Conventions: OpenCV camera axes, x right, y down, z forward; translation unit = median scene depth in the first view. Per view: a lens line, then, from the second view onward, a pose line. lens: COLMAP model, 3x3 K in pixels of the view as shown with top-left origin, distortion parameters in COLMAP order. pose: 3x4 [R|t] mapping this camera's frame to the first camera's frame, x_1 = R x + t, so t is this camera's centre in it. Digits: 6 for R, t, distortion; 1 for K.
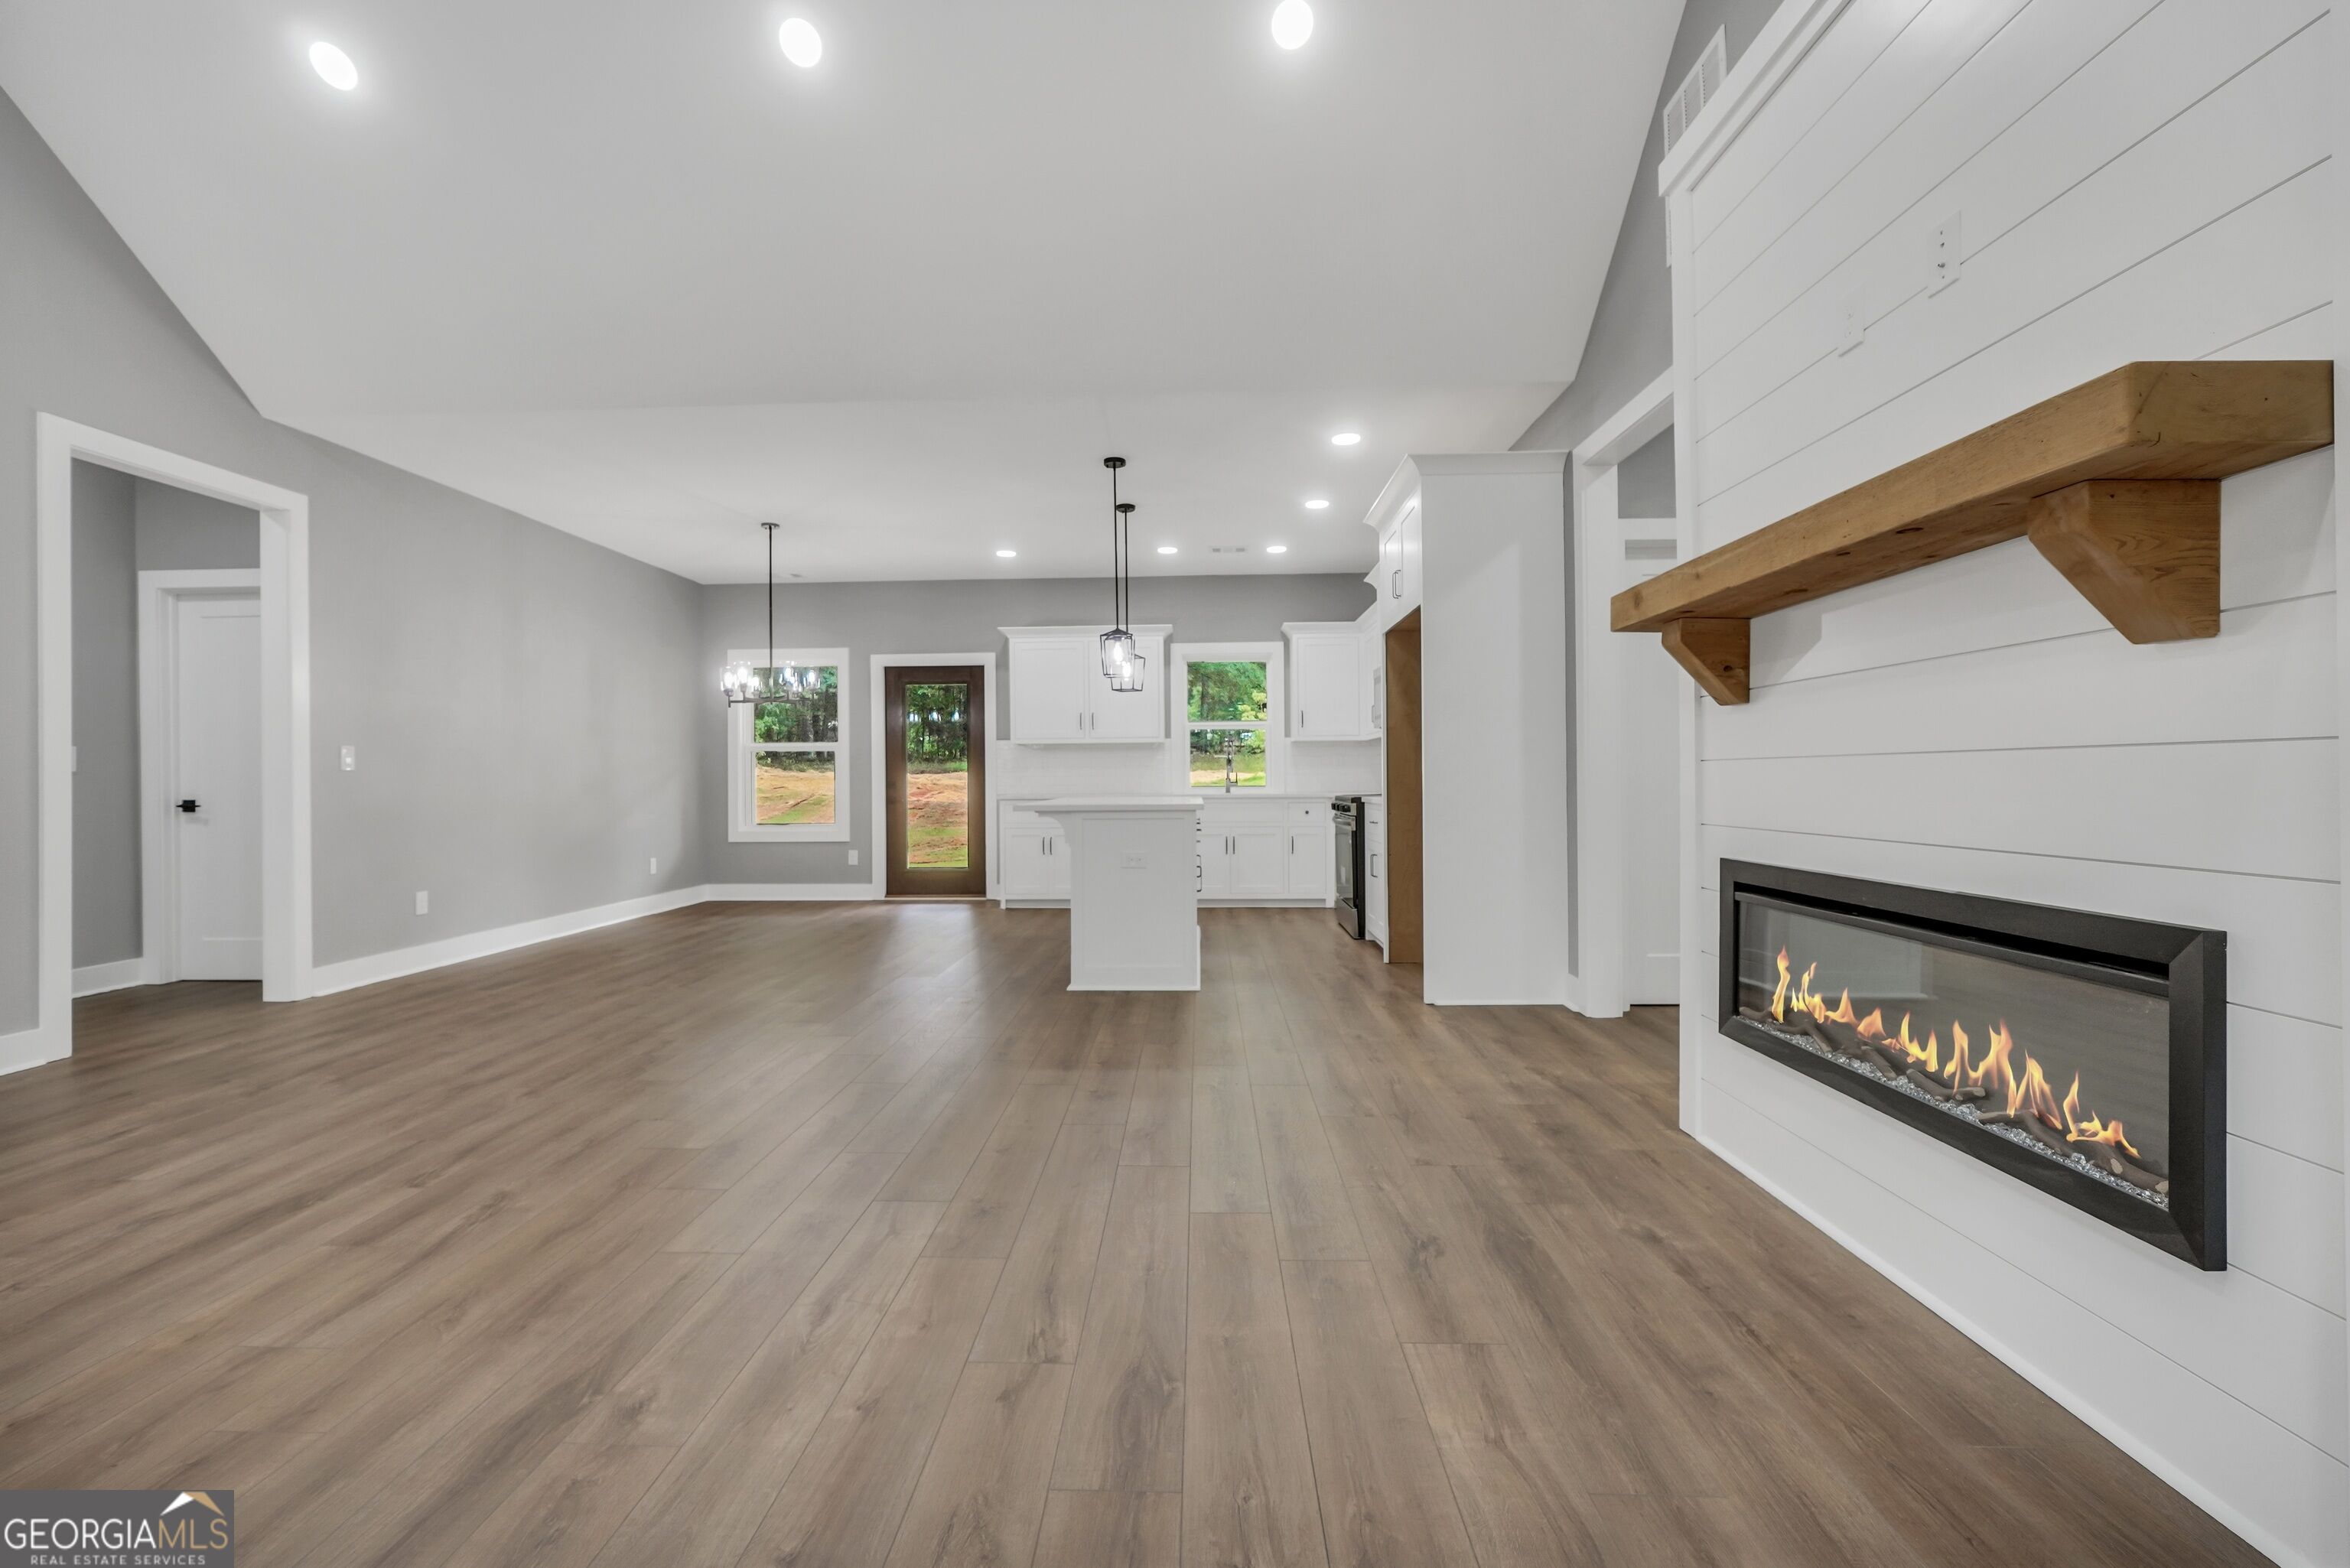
lens RADIAL K [[1001.6, 0, 1165.1], [0, 1001.6, 783.0], [0, 0, 1]] dist [-0.019899, 0.007698]
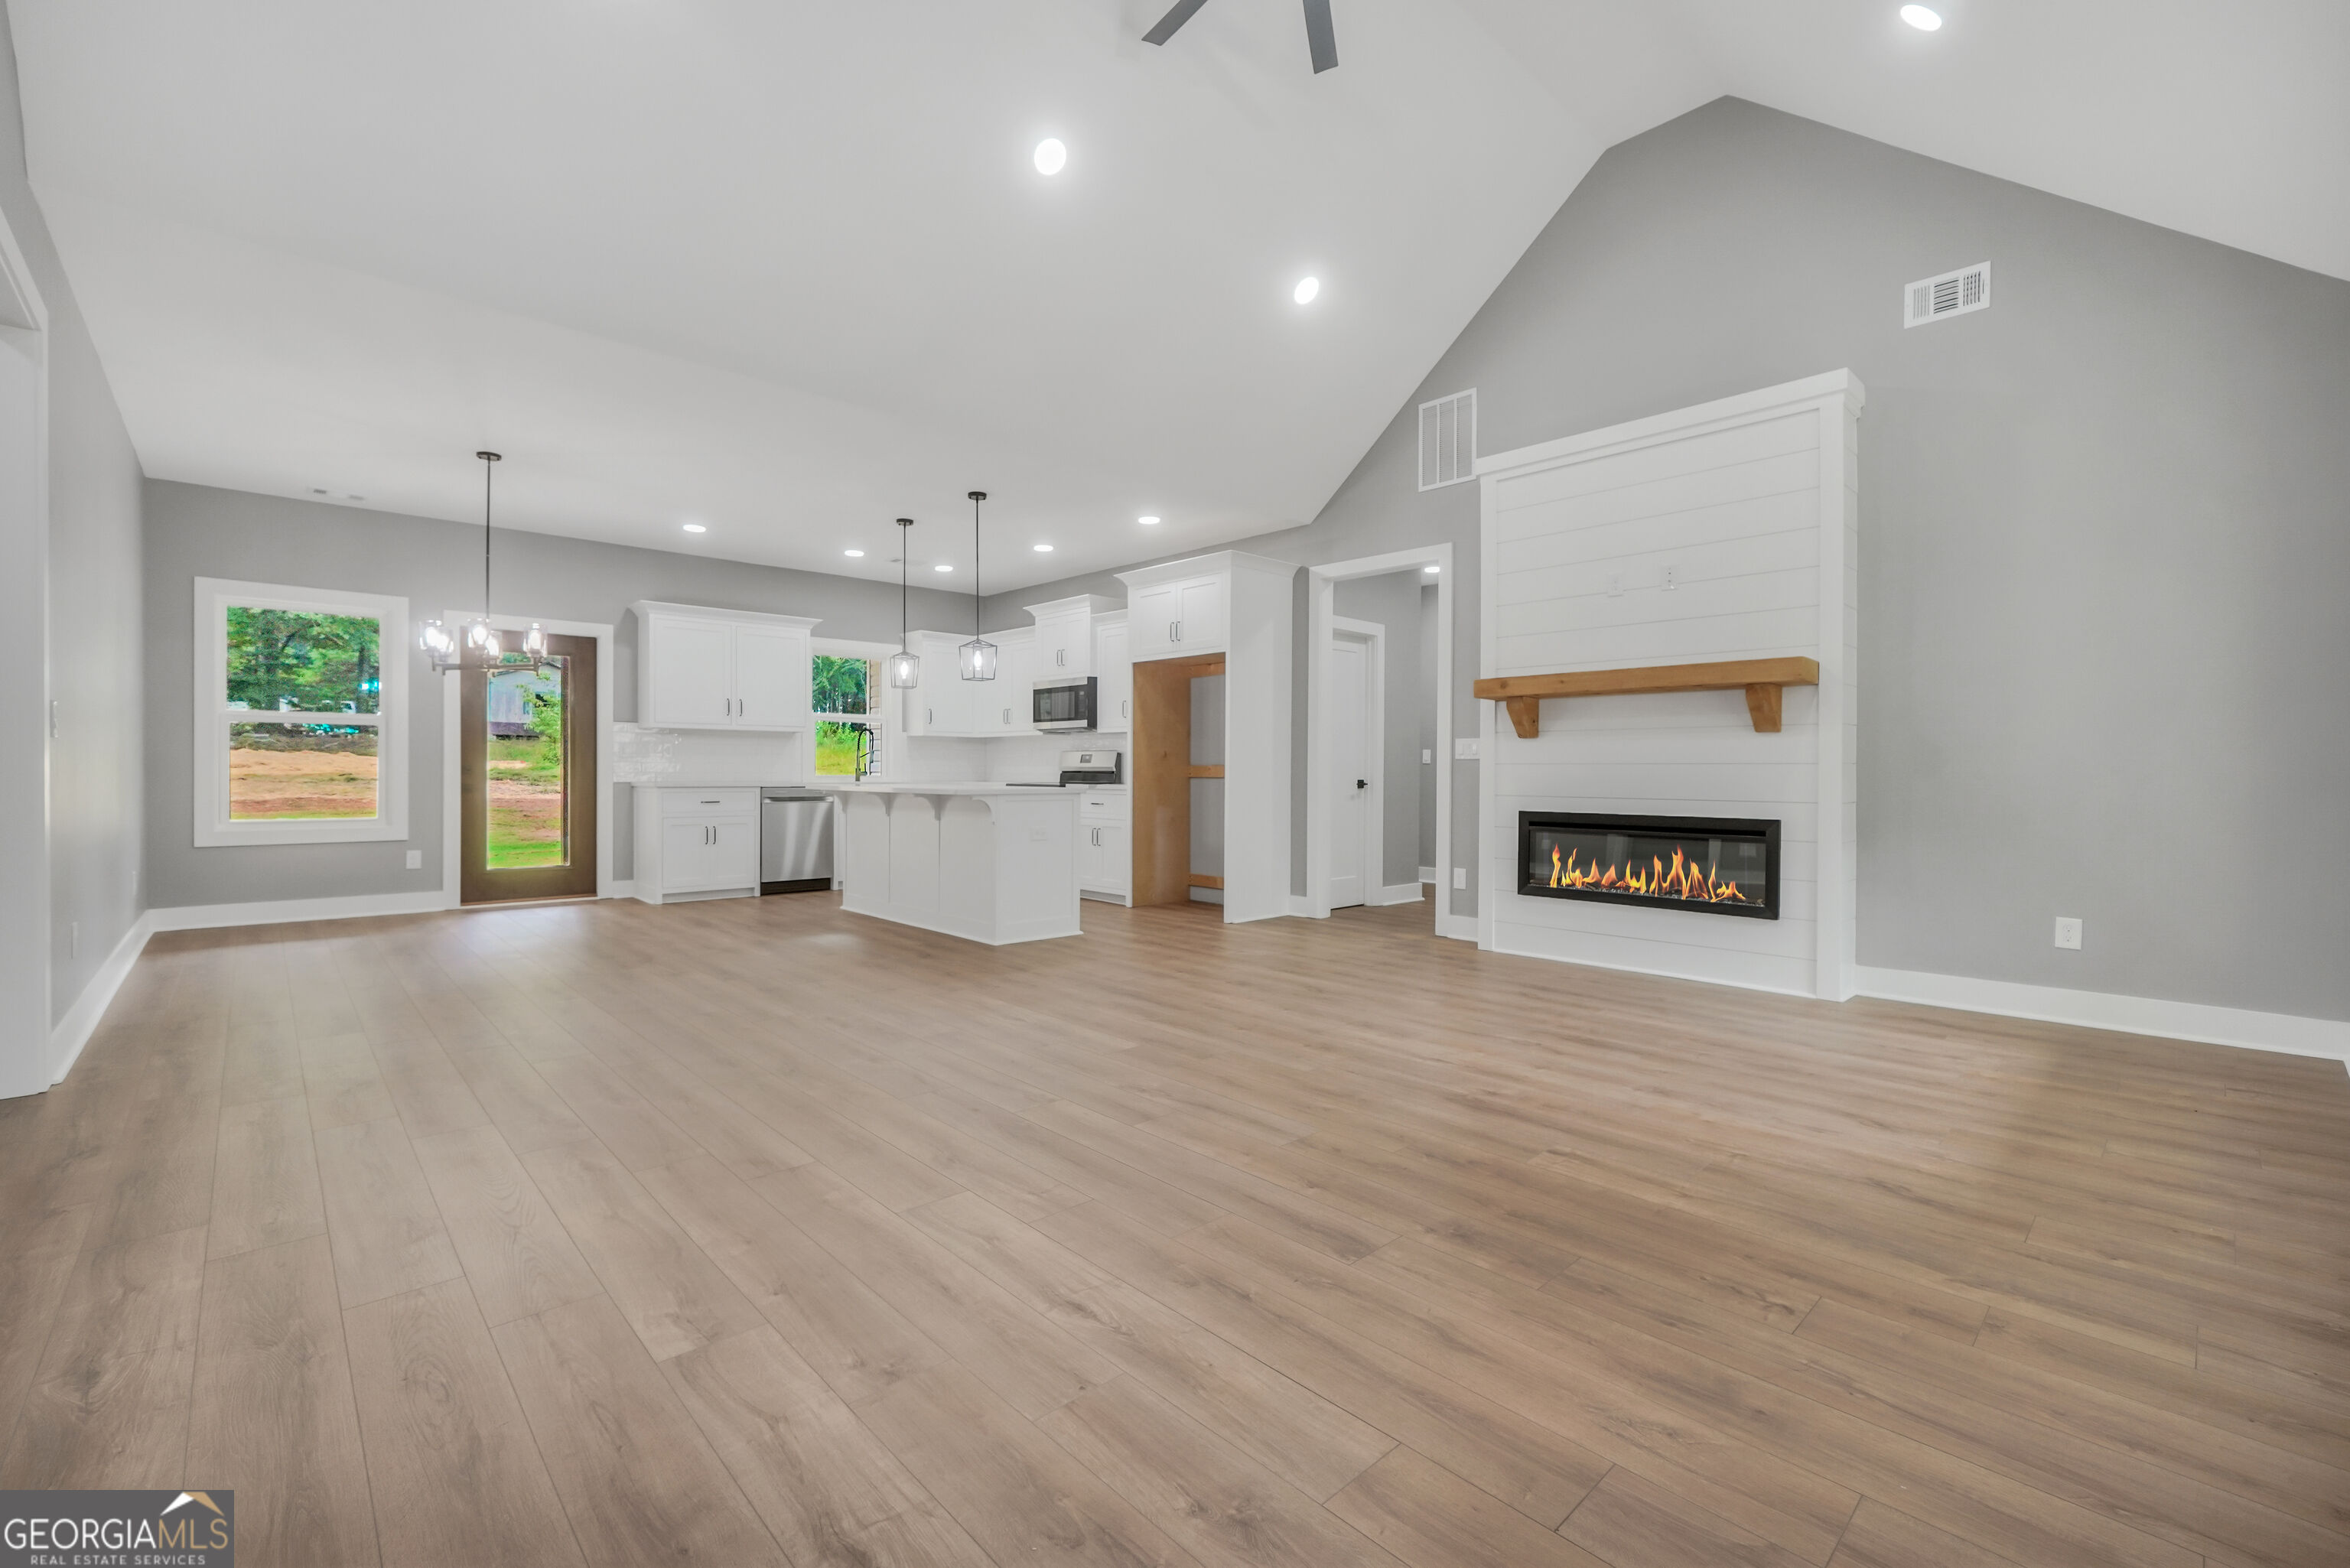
lens RADIAL K [[991.8, 0, 1165.5], [0, 991.8, 781.9], [0, 0, 1]] dist [-0.017525, 0.005466]
pose [[0.707396, 0.004089, 0.706806, -0.483966], [-0.008801, 0.999957, 0.003023, 0.004626], [-0.706763, -0.008359, 0.707401, 0.017405]]
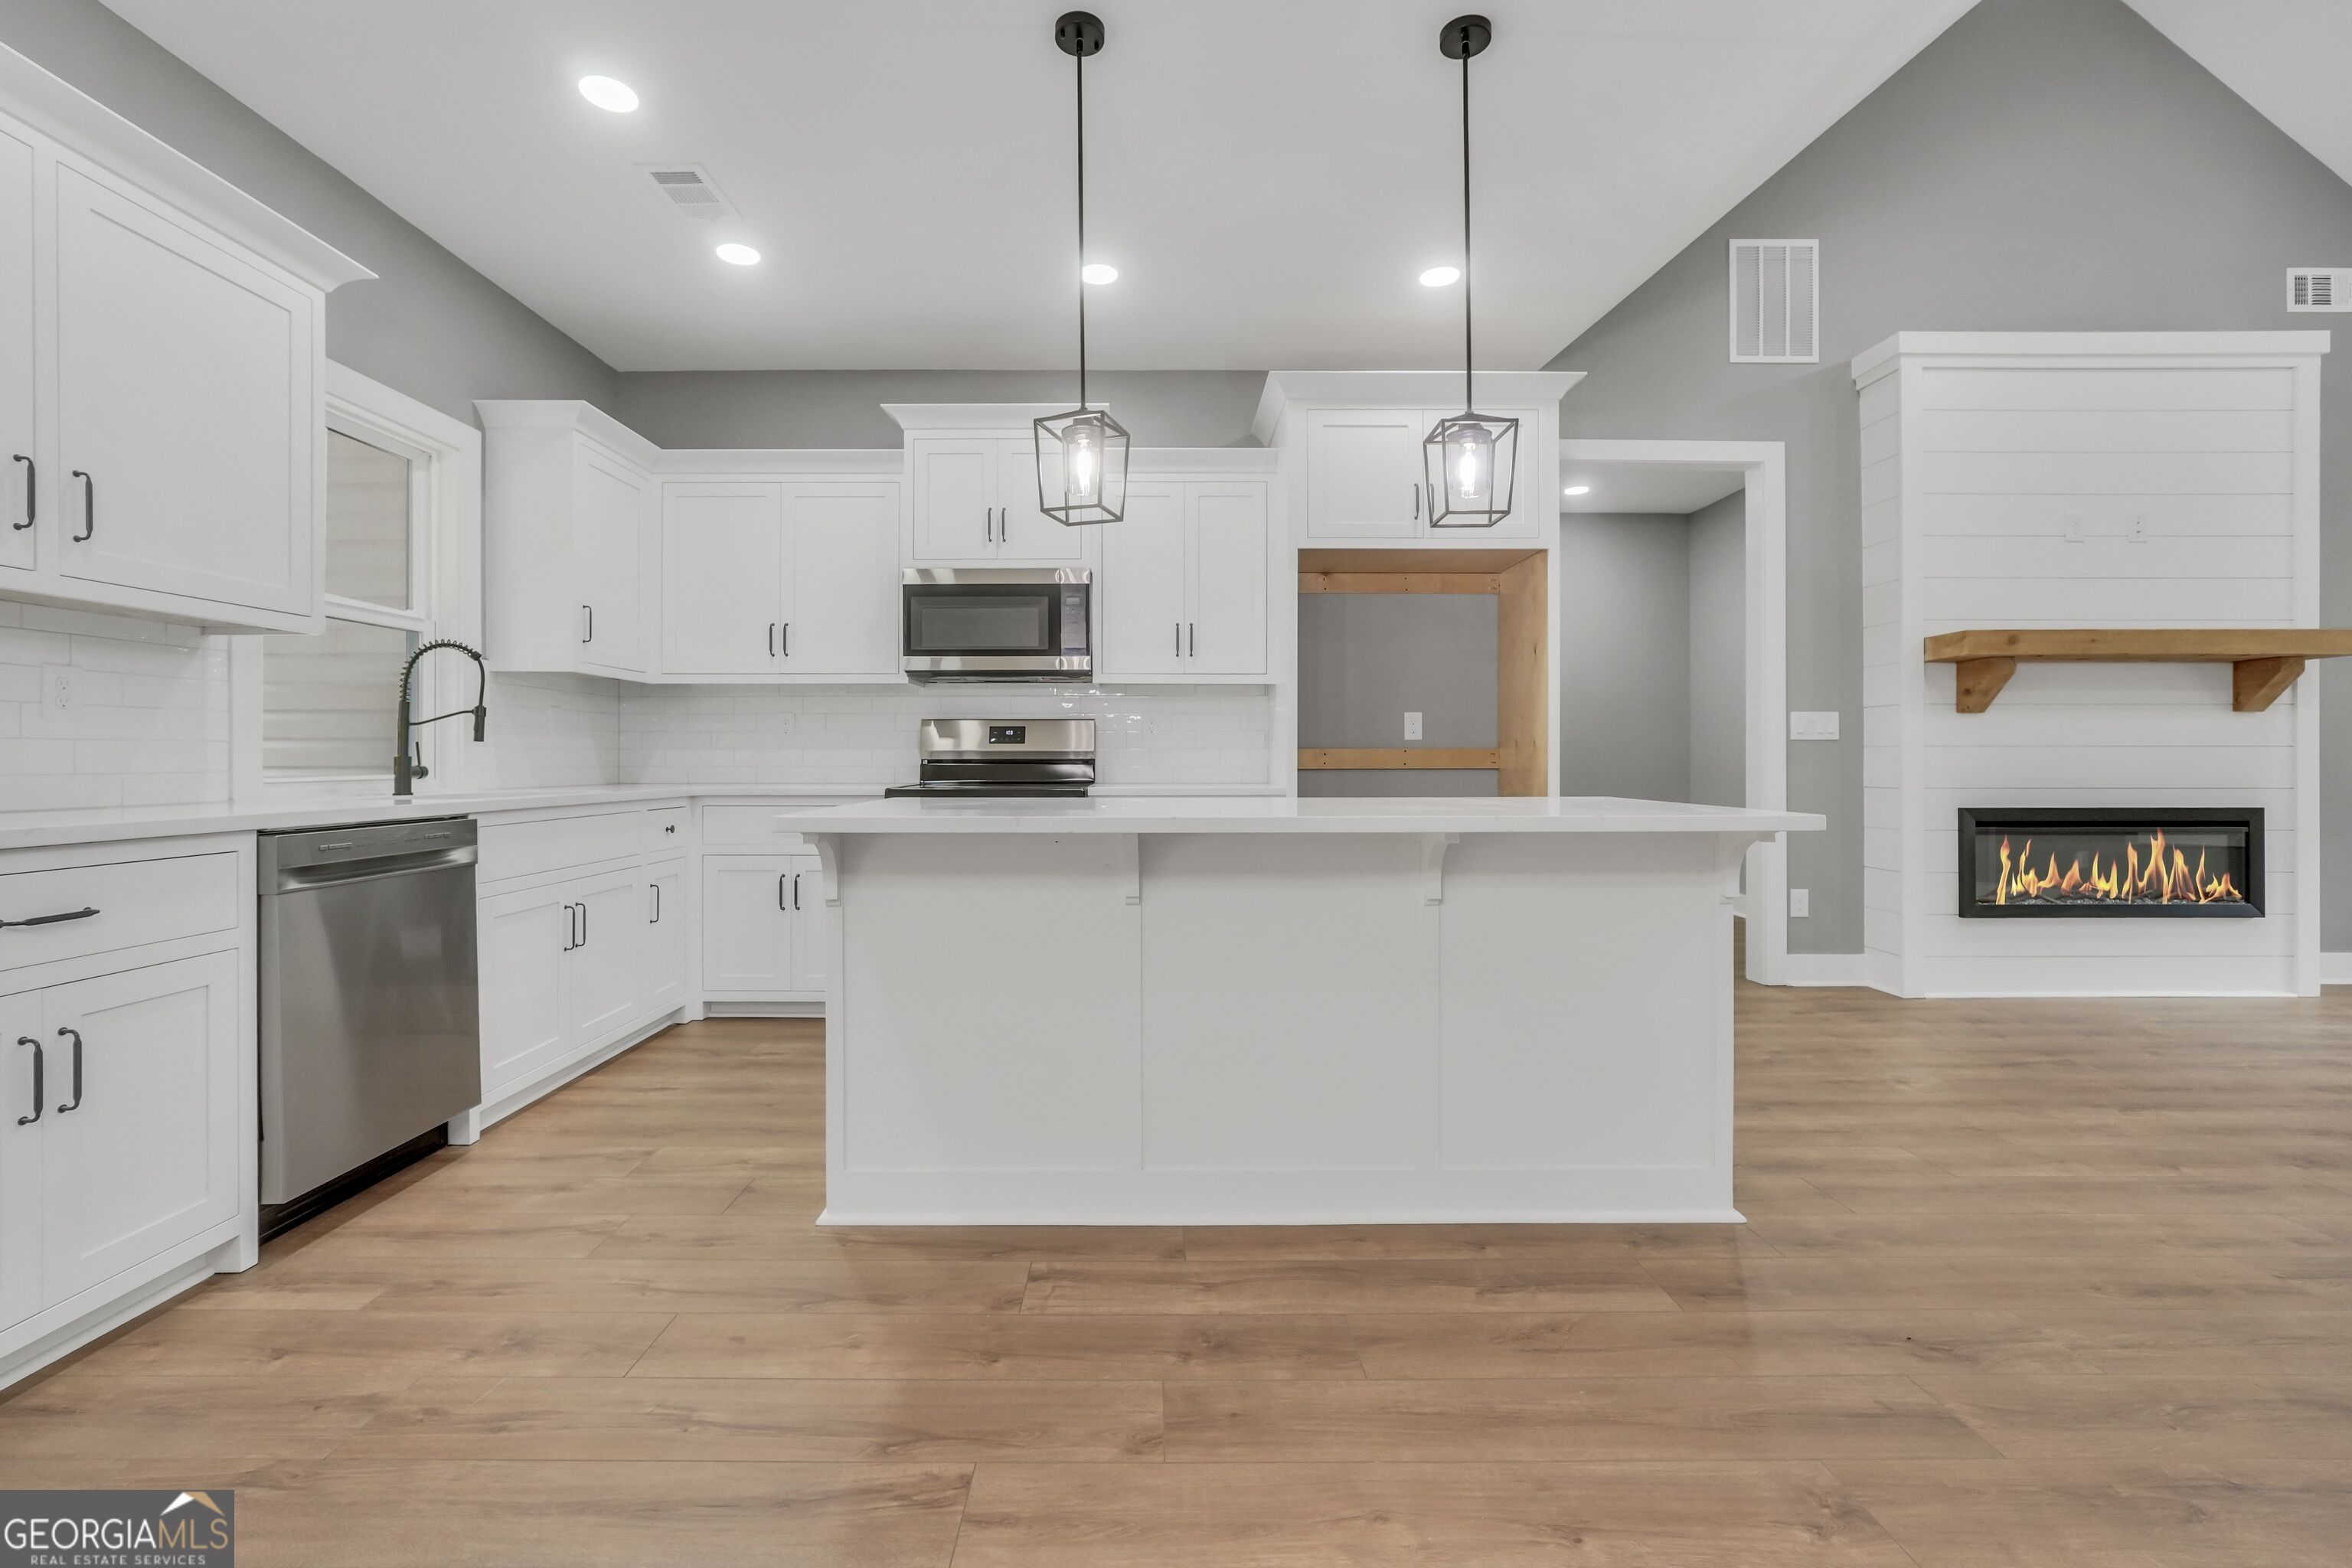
lens RADIAL K [[1002.5, 0, 1155.3], [0, 1002.5, 755.9], [0, 0, 1]] dist [-0.019899, 0.007698]
pose [[-0.037123, 0.008747, 0.999272, -0.329325], [0.003806, 0.999956, -0.008612, 0.000064], [-0.999303, 0.003483, -0.037154, 0.788256]]
